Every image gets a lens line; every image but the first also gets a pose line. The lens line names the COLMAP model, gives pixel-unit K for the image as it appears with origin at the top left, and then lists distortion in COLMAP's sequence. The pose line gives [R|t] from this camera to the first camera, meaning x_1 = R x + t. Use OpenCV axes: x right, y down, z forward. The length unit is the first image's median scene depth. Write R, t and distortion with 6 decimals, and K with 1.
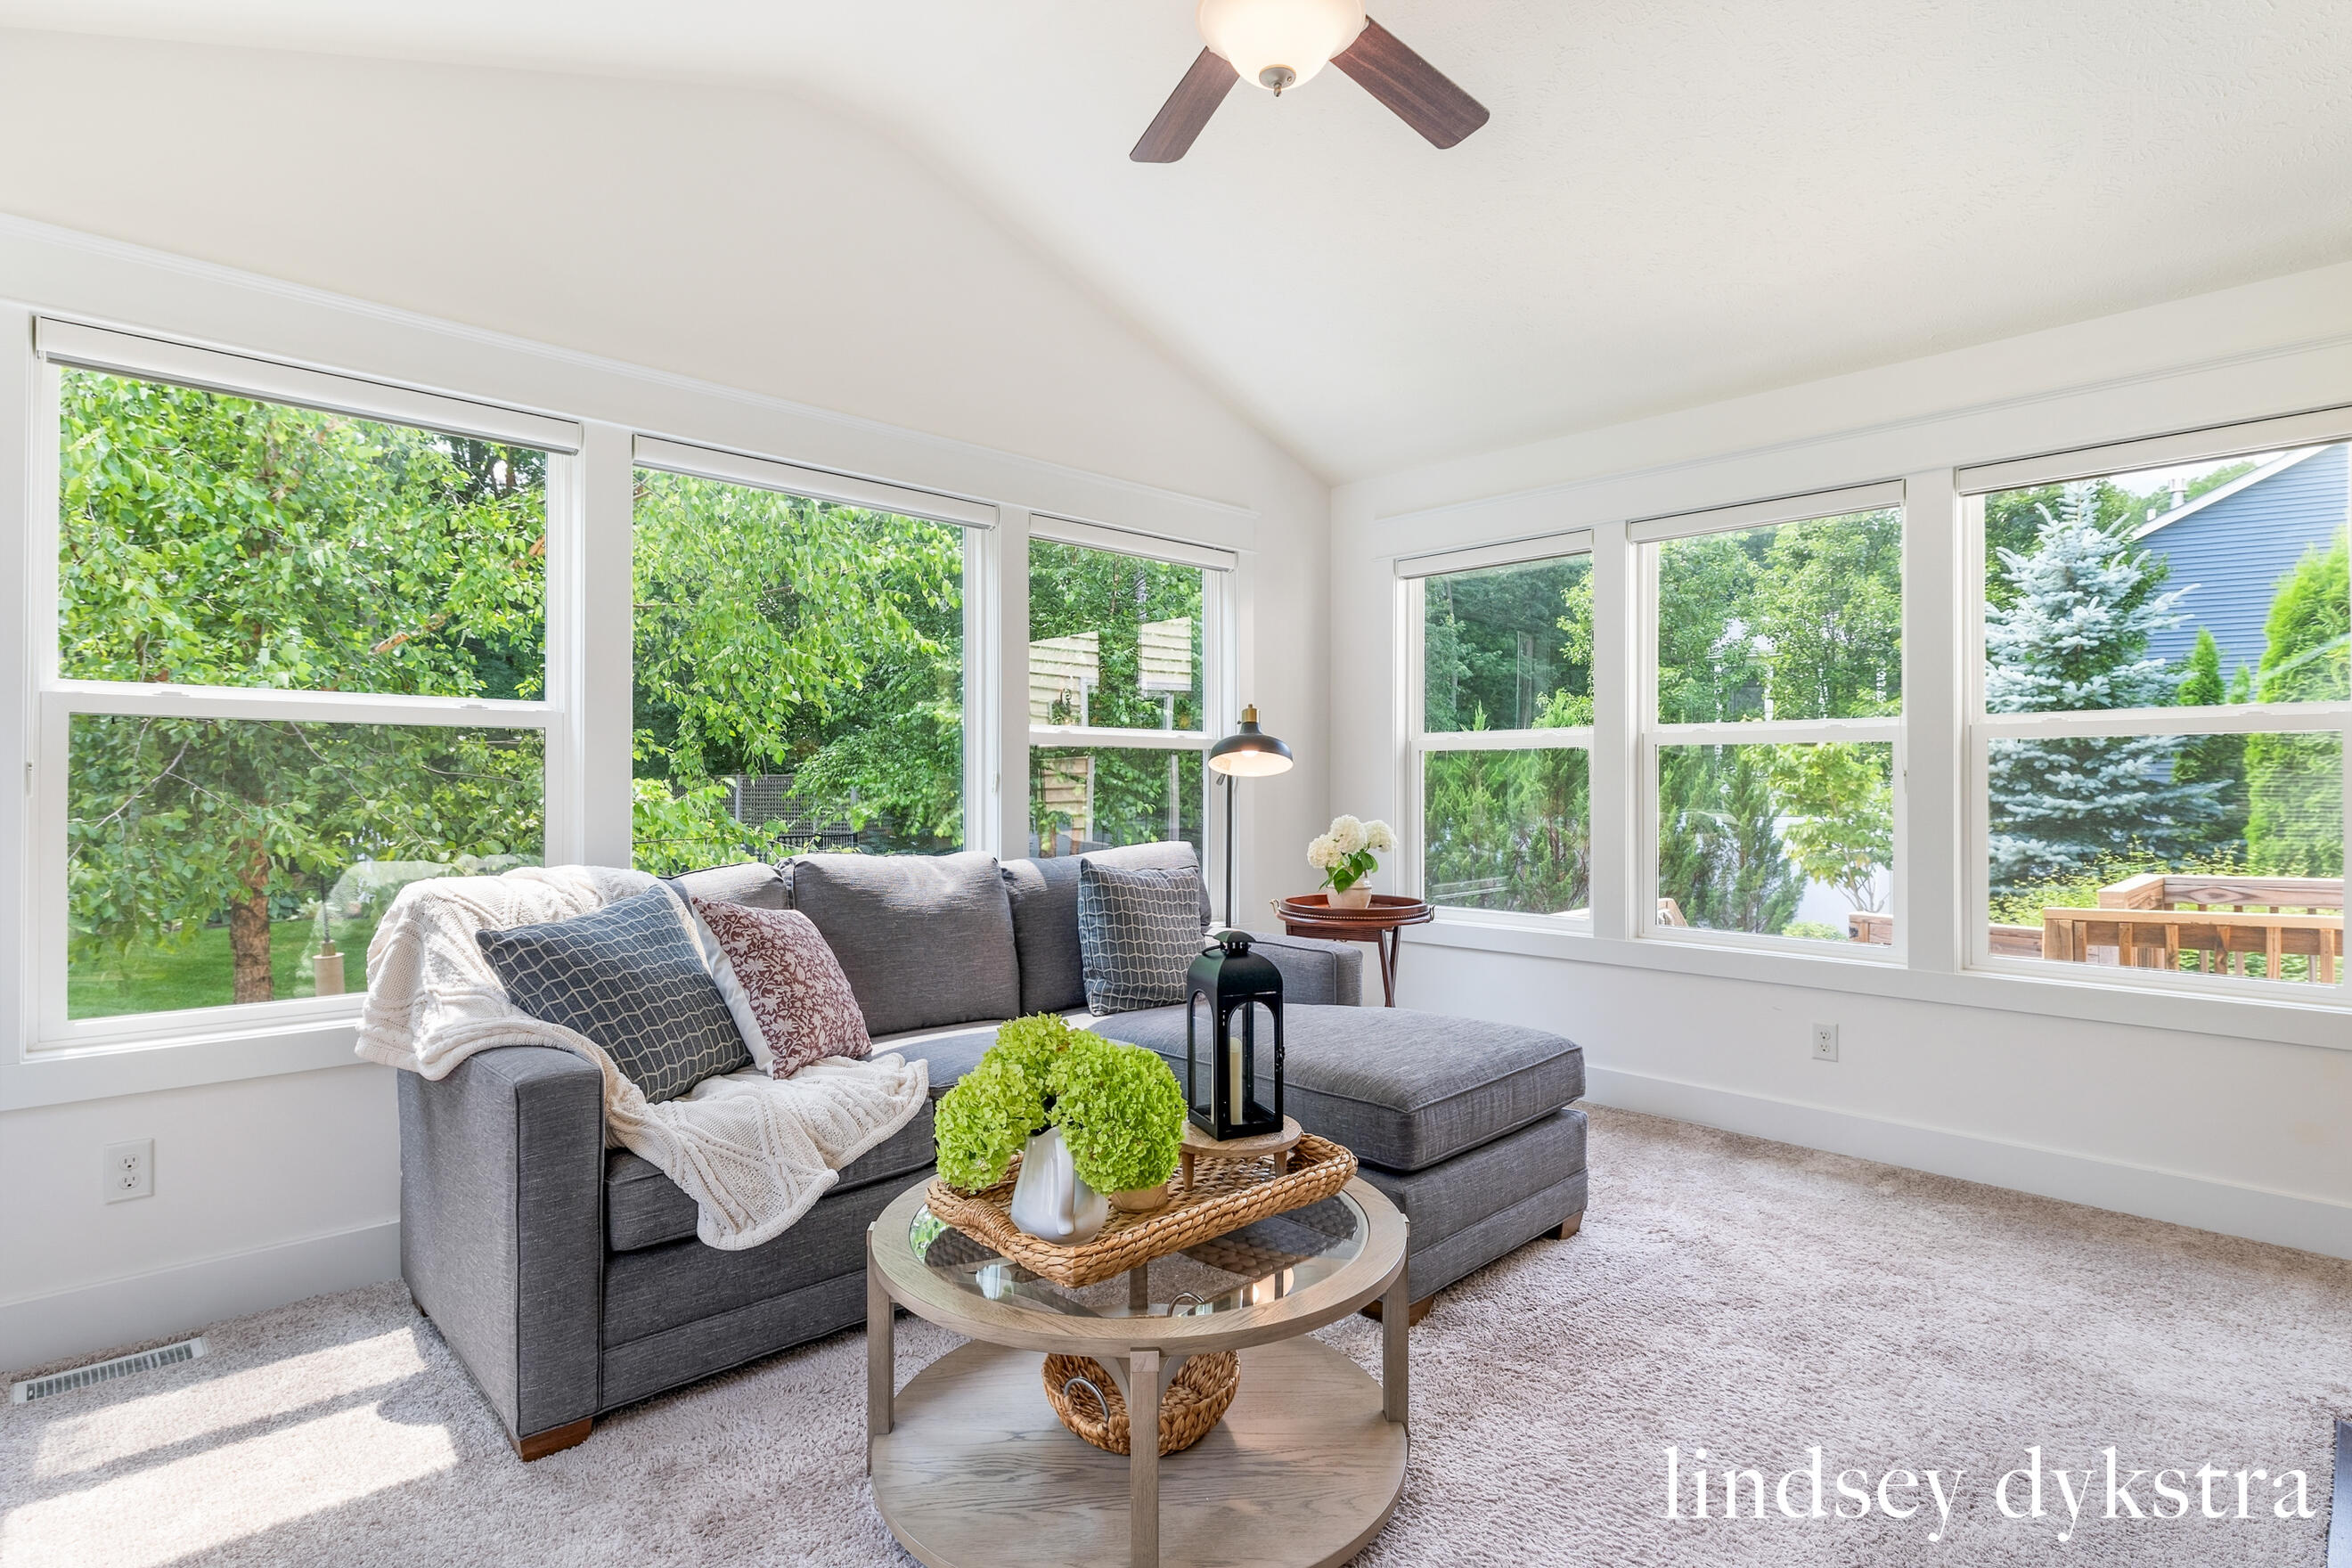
lens RADIAL K [[1204.1, 0, 1176.0], [0, 1204.1, 784.0], [0, 0, 1]] dist [-0.002668, -0.000313]
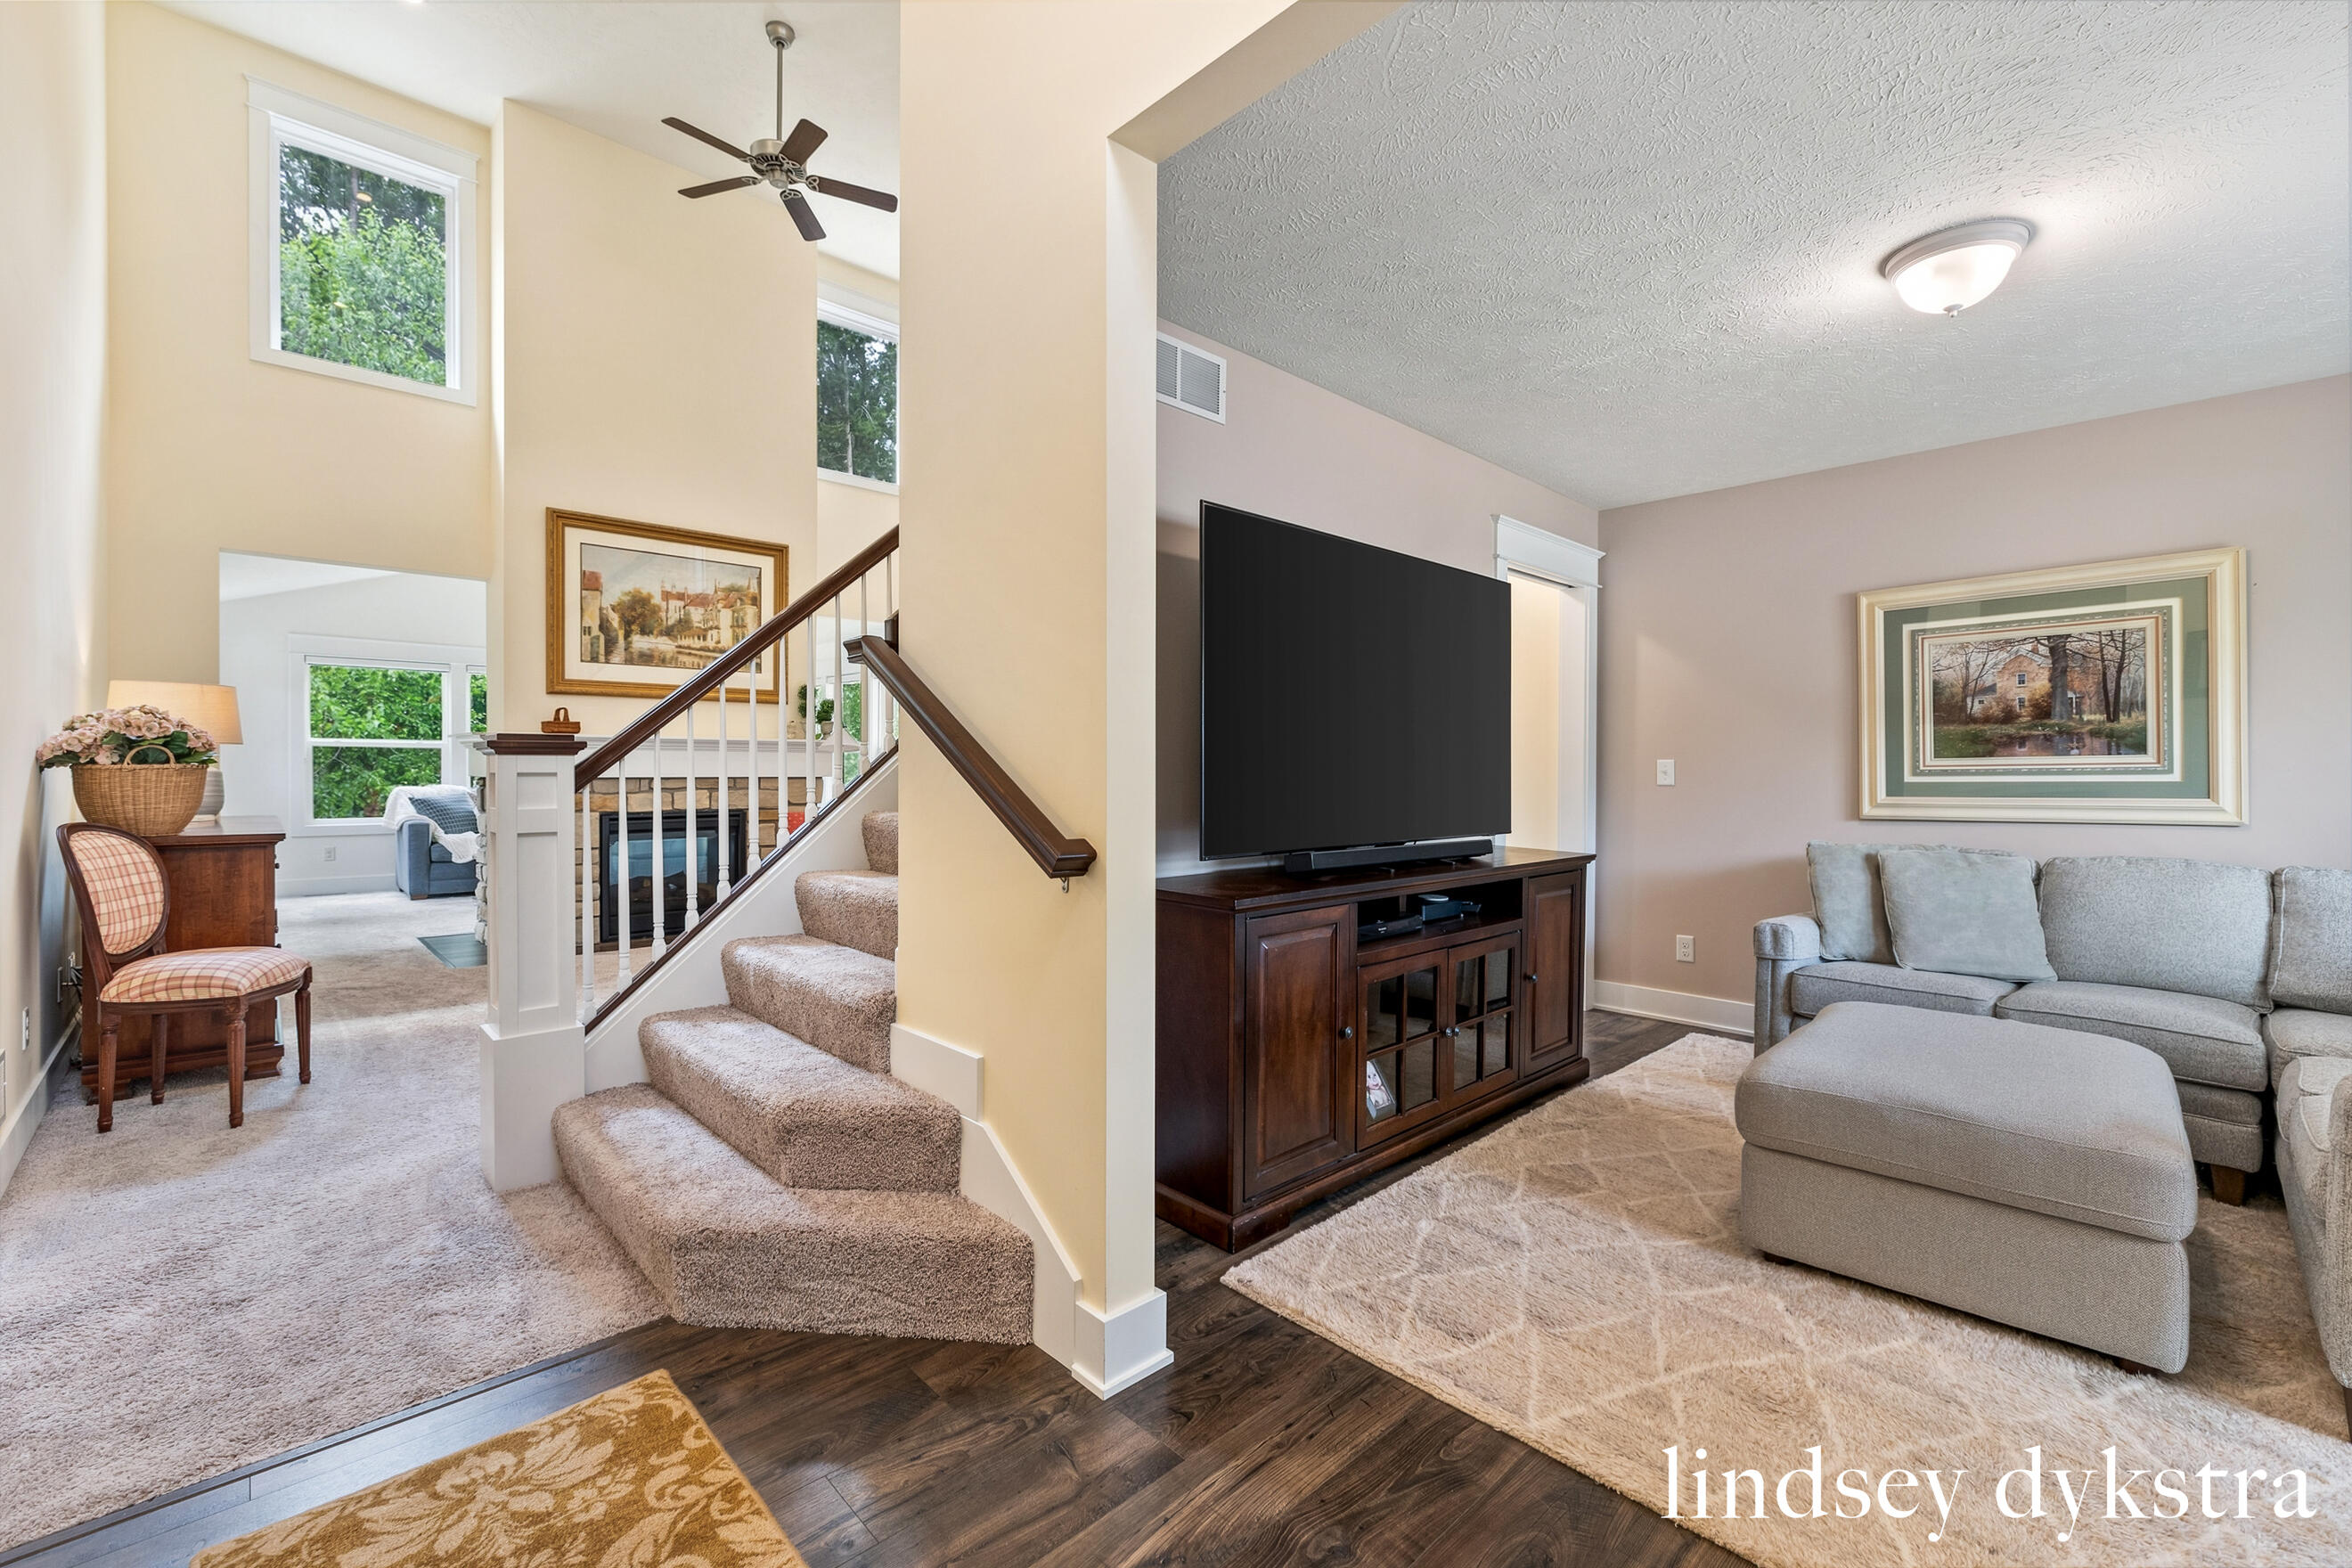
lens RADIAL K [[994.5, 0, 1176.0], [0, 994.5, 784.0], [0, 0, 1]] dist [-0.000243, -0.000139]
pose [[0.999966, 0.004544, 0.006812, 1.984329], [-0.004670, 0.999817, 0.018565, -0.006555], [-0.006727, -0.018596, 0.999804, -2.394168]]
